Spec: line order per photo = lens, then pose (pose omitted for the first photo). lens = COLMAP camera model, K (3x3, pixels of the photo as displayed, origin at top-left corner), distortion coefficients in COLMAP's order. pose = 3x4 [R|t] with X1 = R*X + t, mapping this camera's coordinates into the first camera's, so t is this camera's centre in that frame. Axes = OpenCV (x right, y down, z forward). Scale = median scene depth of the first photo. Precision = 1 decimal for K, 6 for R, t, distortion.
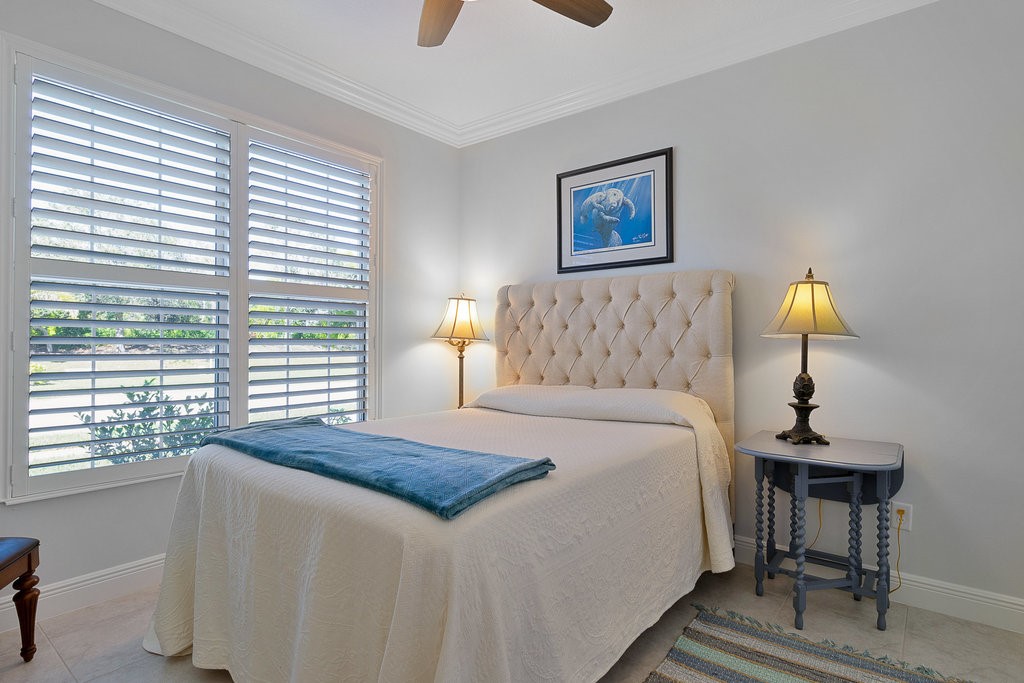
lens RADIAL K [[505.0, 0, 518.3], [0, 505.0, 343.3], [0, 0, 1]] dist [0.001147, 0.000865]
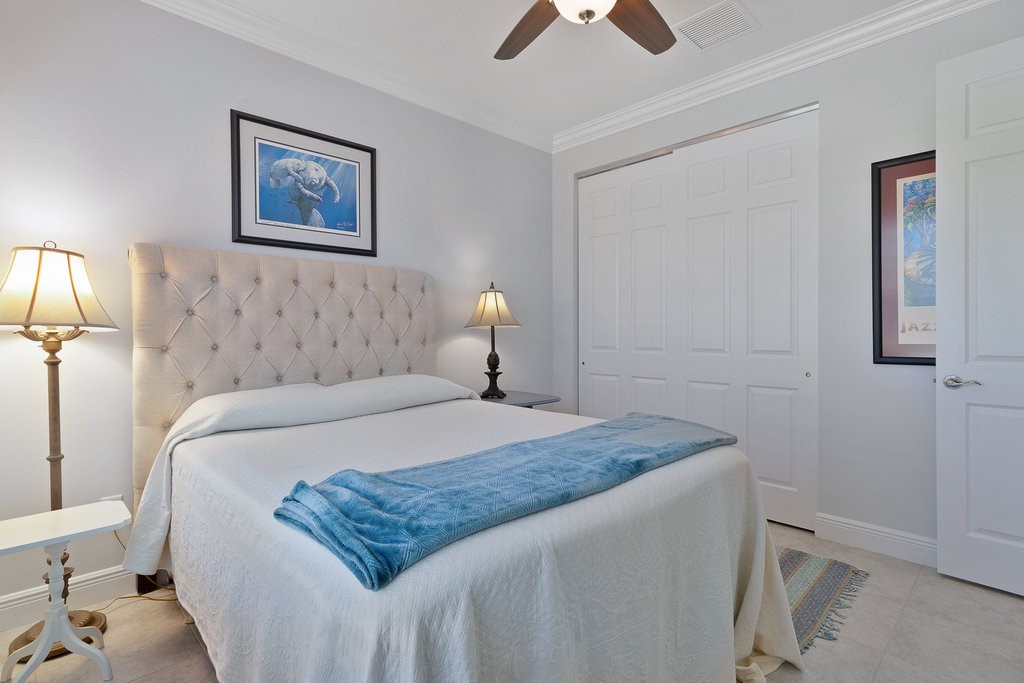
lens RADIAL K [[481.0, 0, 518.2], [0, 481.0, 332.4], [0, 0, 1]] dist [0.004093, -0.001399]
pose [[0.166956, -0.006922, 0.985940, -0.617172], [0.006295, 0.999962, 0.005955, -0.004607], [-0.985944, 0.005212, 0.166993, 0.507698]]
